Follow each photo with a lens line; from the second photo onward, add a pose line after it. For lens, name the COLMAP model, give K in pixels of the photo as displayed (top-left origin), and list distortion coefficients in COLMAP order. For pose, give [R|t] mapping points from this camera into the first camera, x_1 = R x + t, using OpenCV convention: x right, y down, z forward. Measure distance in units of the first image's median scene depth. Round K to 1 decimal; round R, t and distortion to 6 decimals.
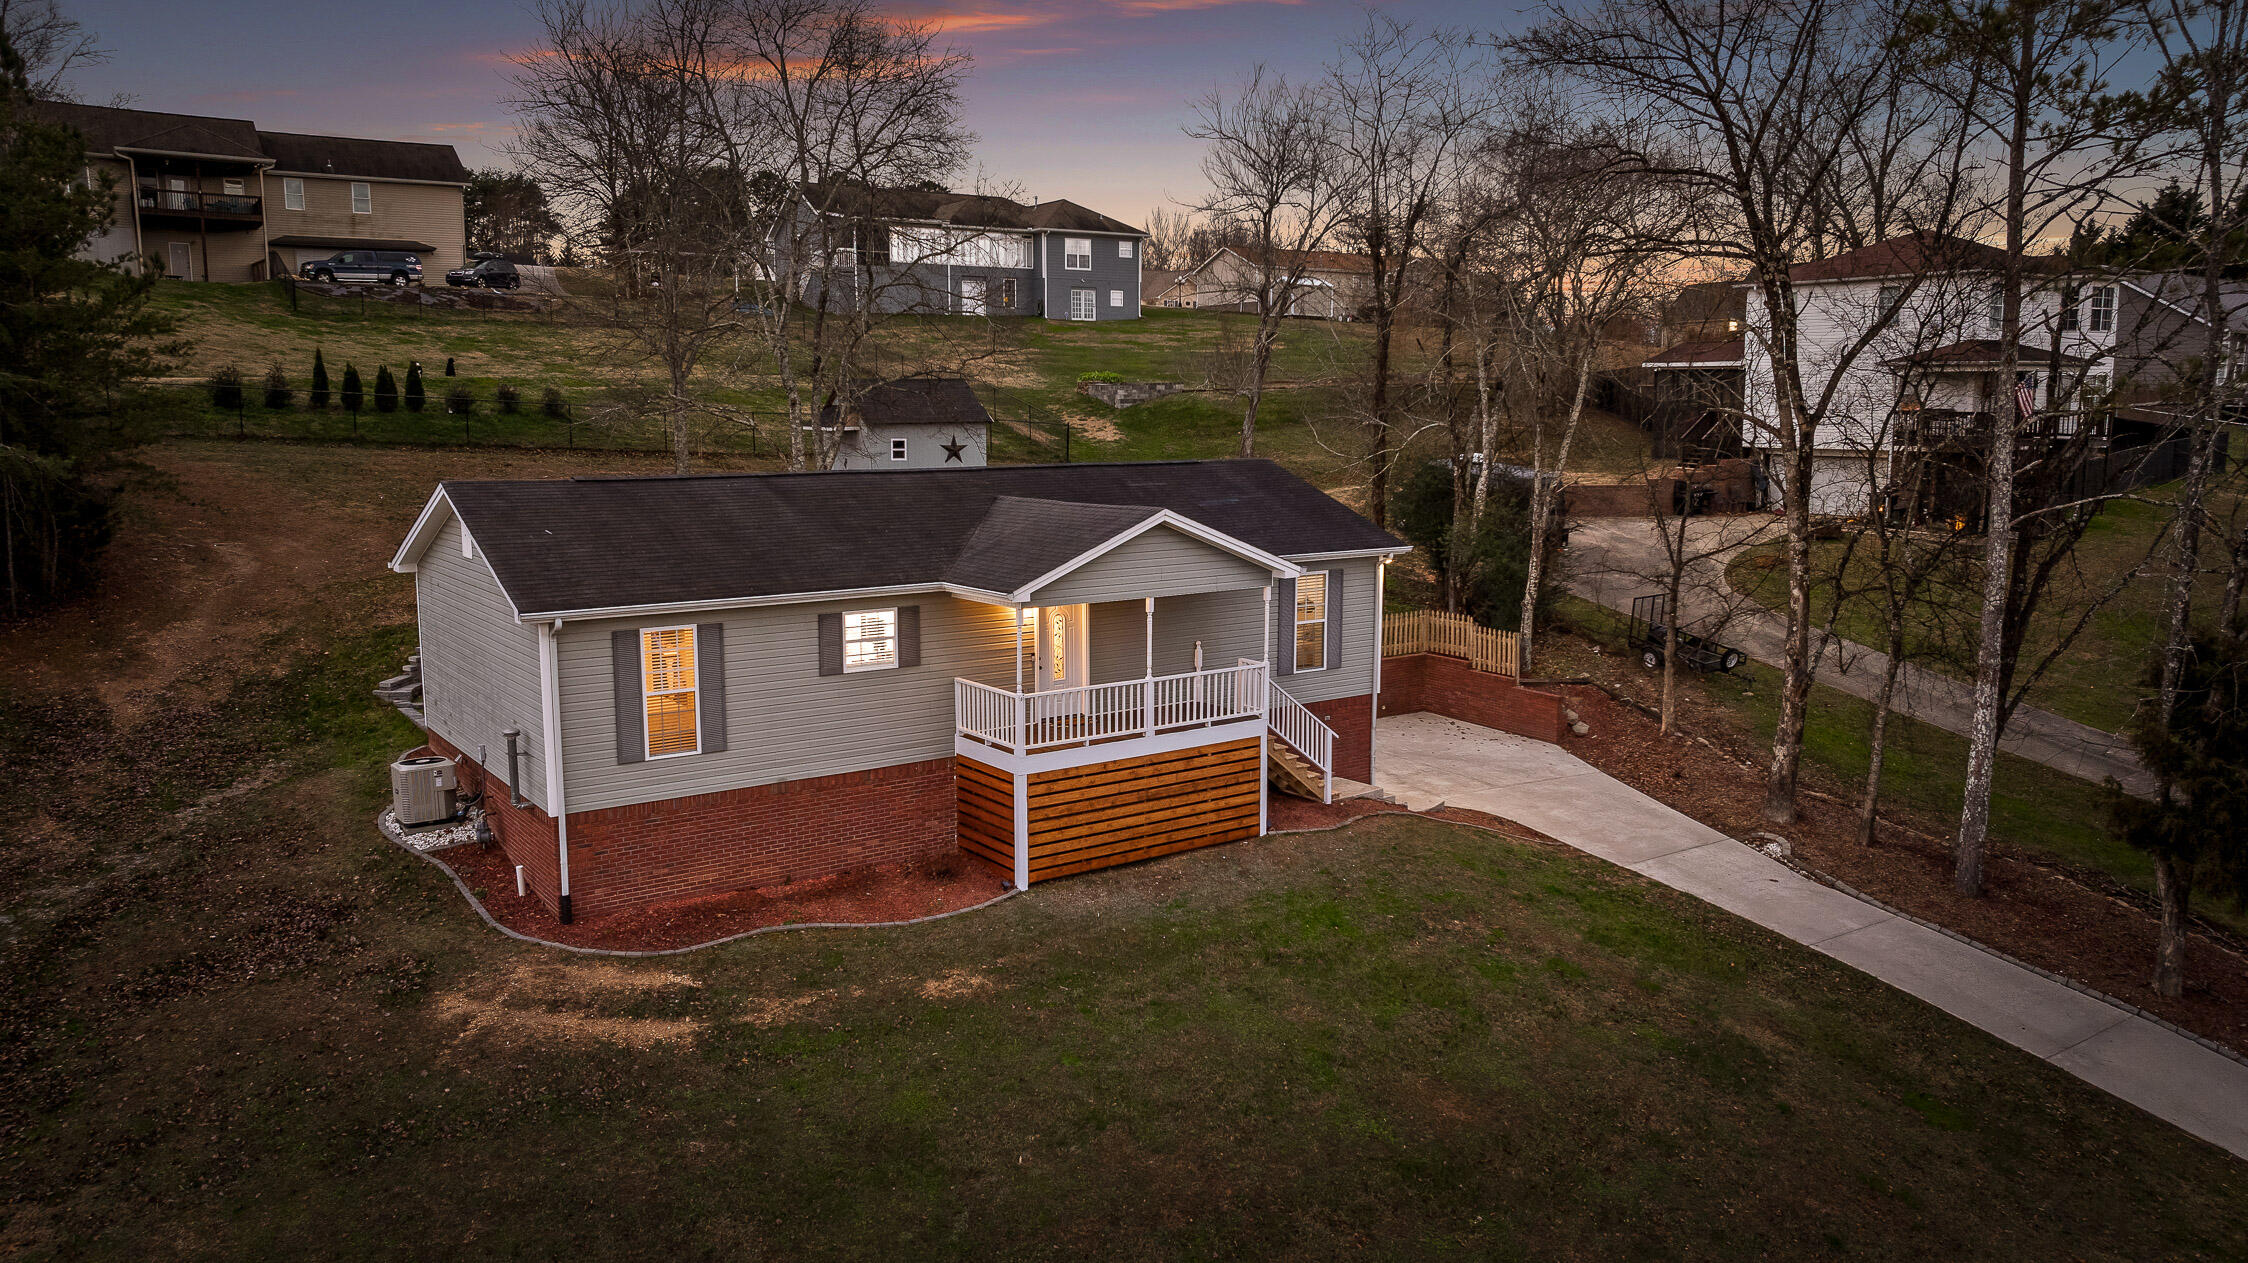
lens RADIAL K [[1664.5, 0, 1169.4], [0, 1664.5, 553.2], [0, 0, 1]] dist [-0.033050, 0.027875]
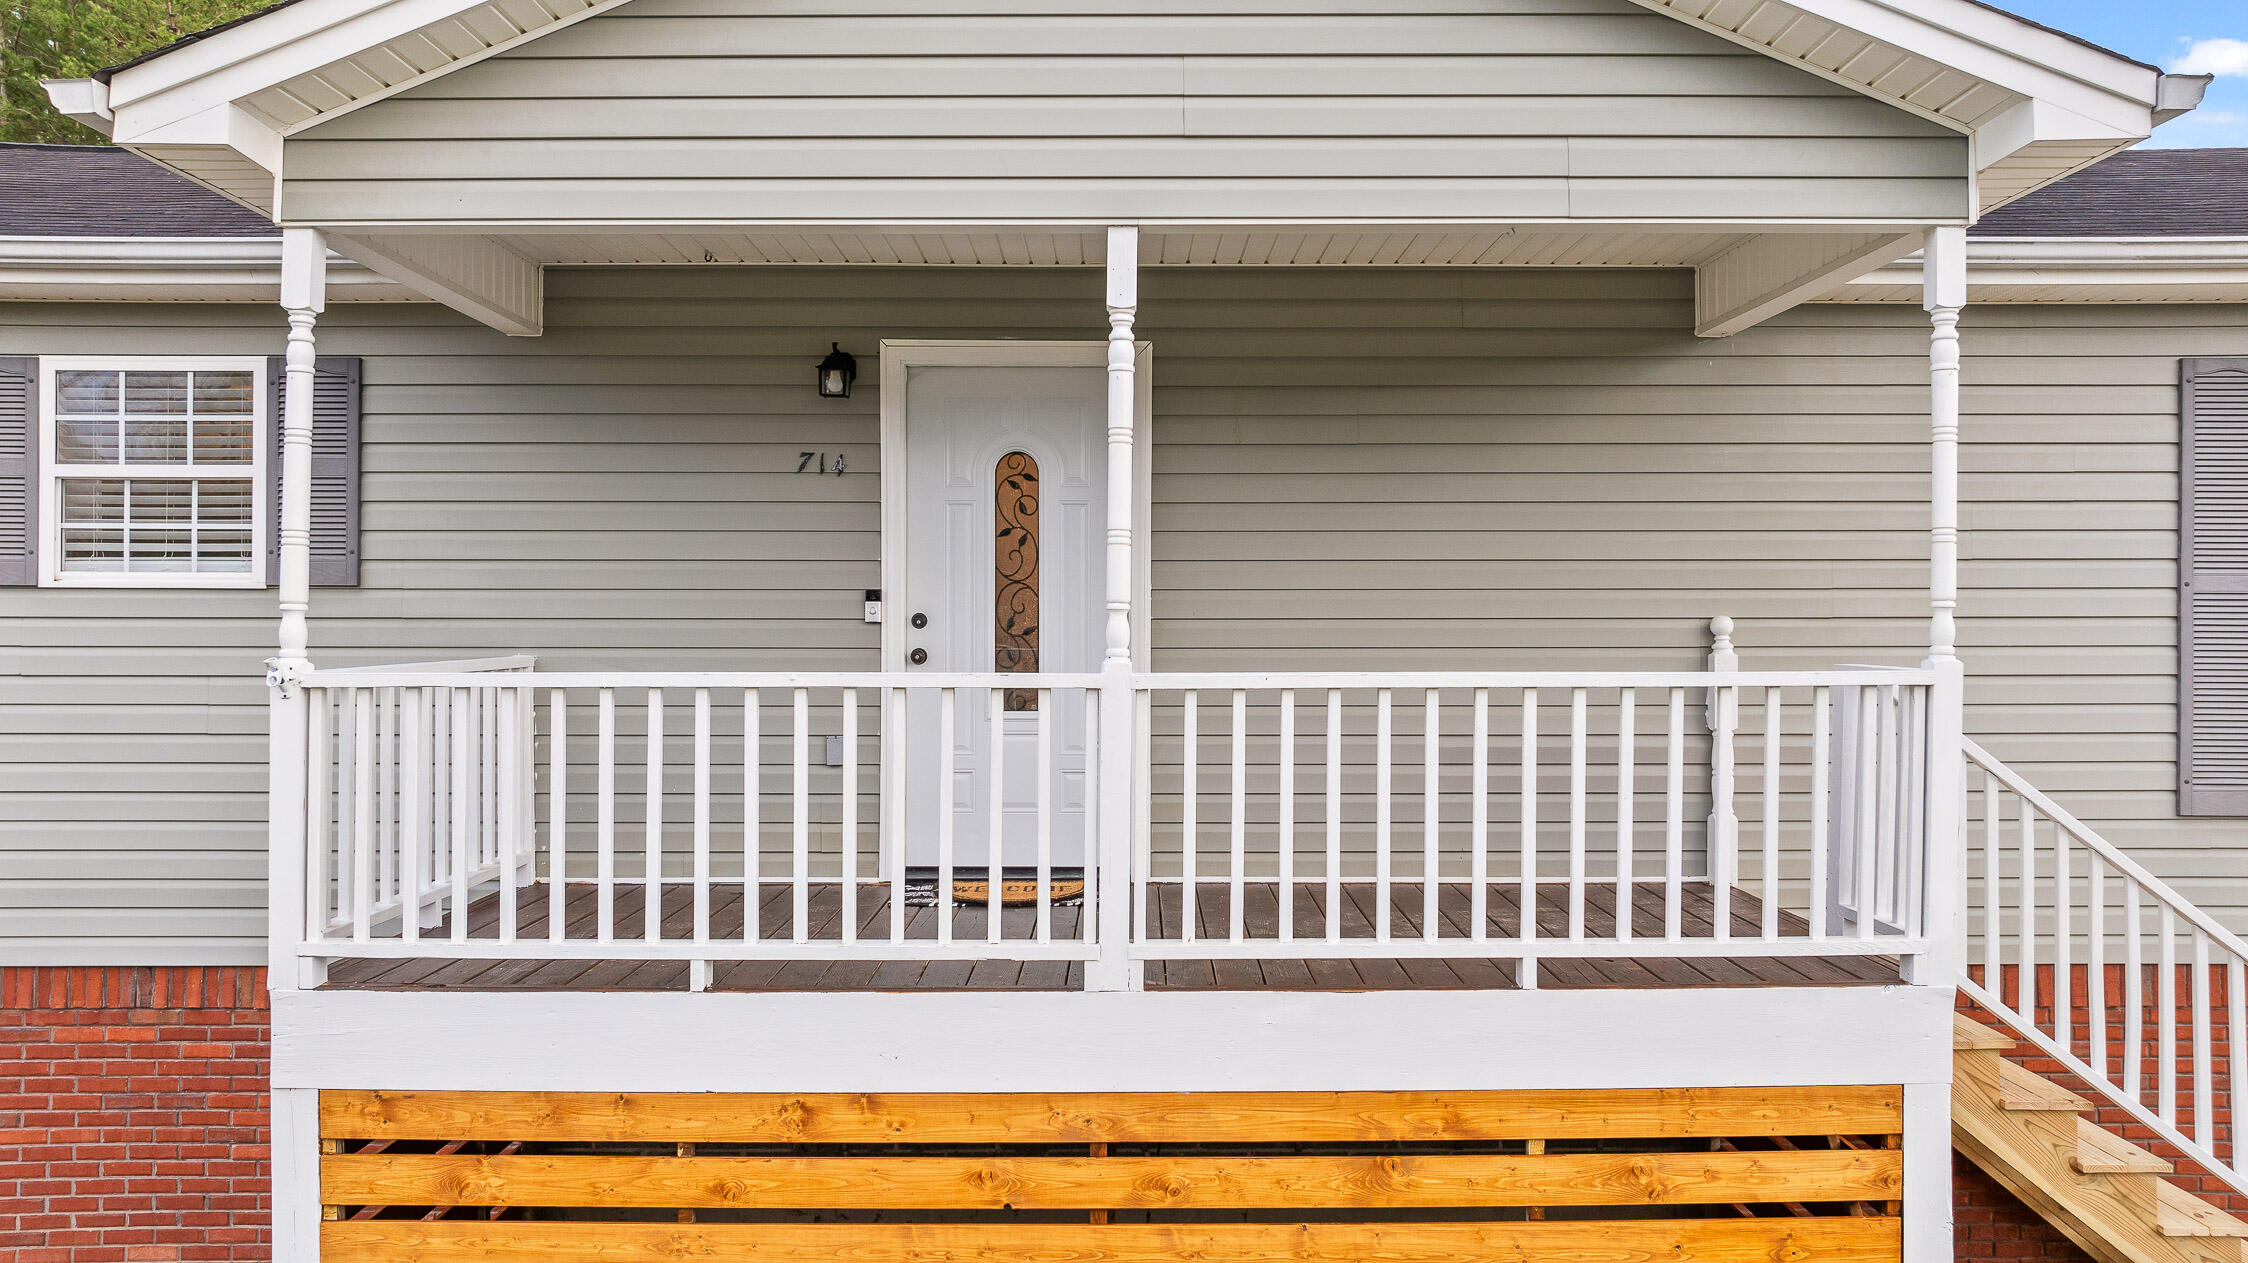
lens RADIAL K [[1664.5, 0, 1152.5], [0, 1664.5, 599.0], [0, 0, 1]] dist [-0.033050, 0.027875]
pose [[0.795891, -0.008867, -0.605375, 0.104261], [-0.057319, 0.994298, -0.089921, 0.084803], [0.602721, 0.106266, 0.790845, 0.867745]]
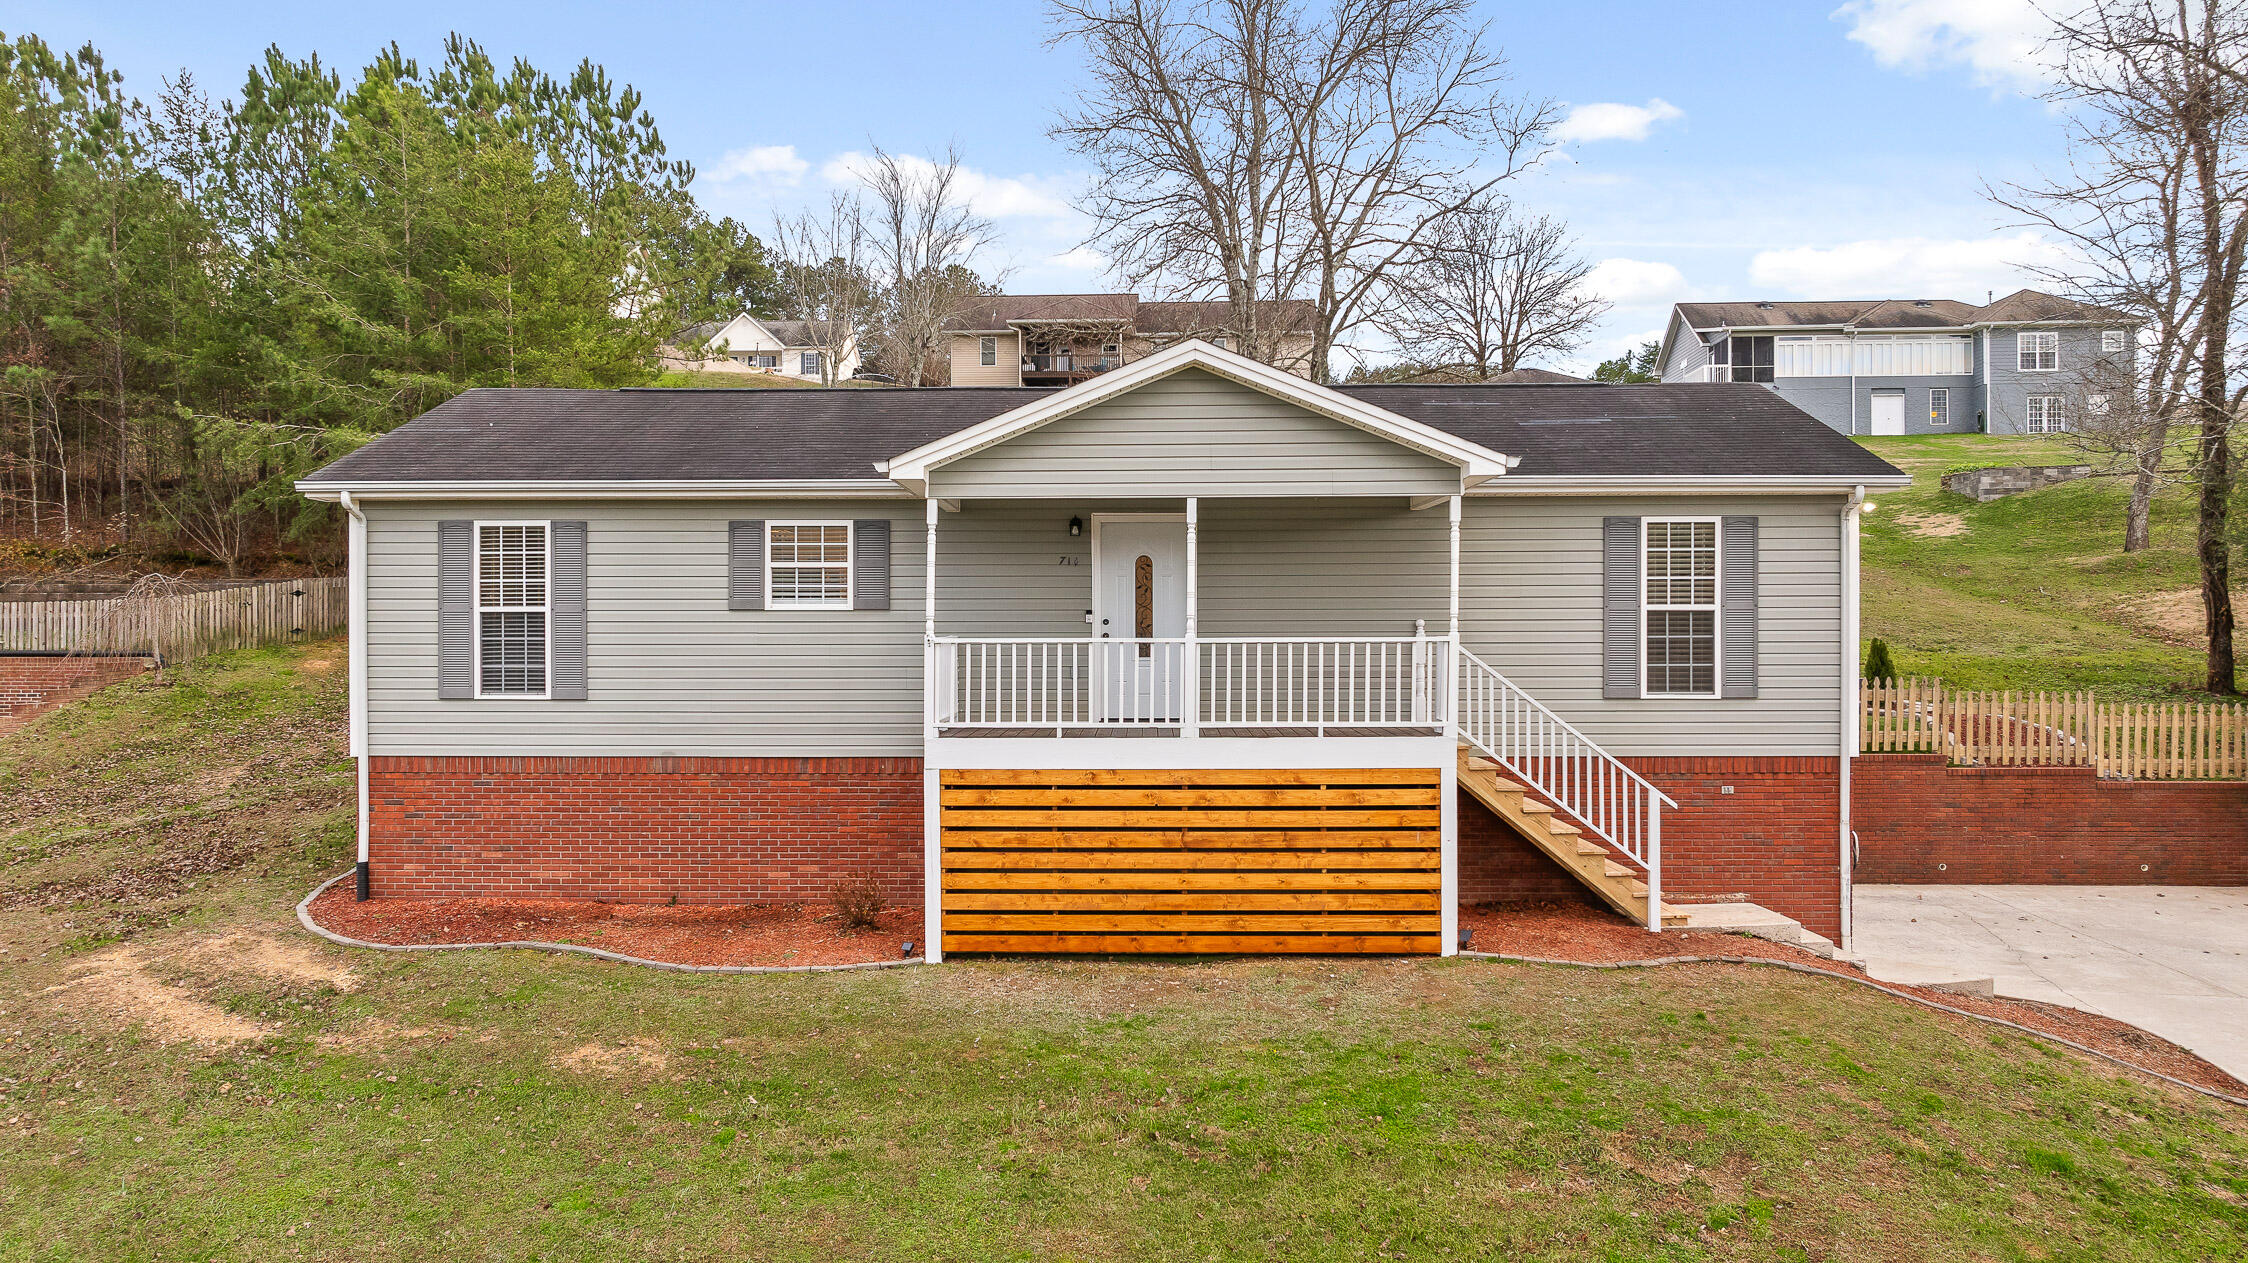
lens RADIAL K [[1664.5, 0, 1114.3], [0, 1664.5, 579.9], [0, 0, 1]] dist [-0.033050, 0.027875]
pose [[0.778371, -0.021081, -0.627450, 0.339116], [-0.057563, 0.992830, -0.104767, 0.119803], [0.625159, 0.117665, 0.771577, 0.537476]]
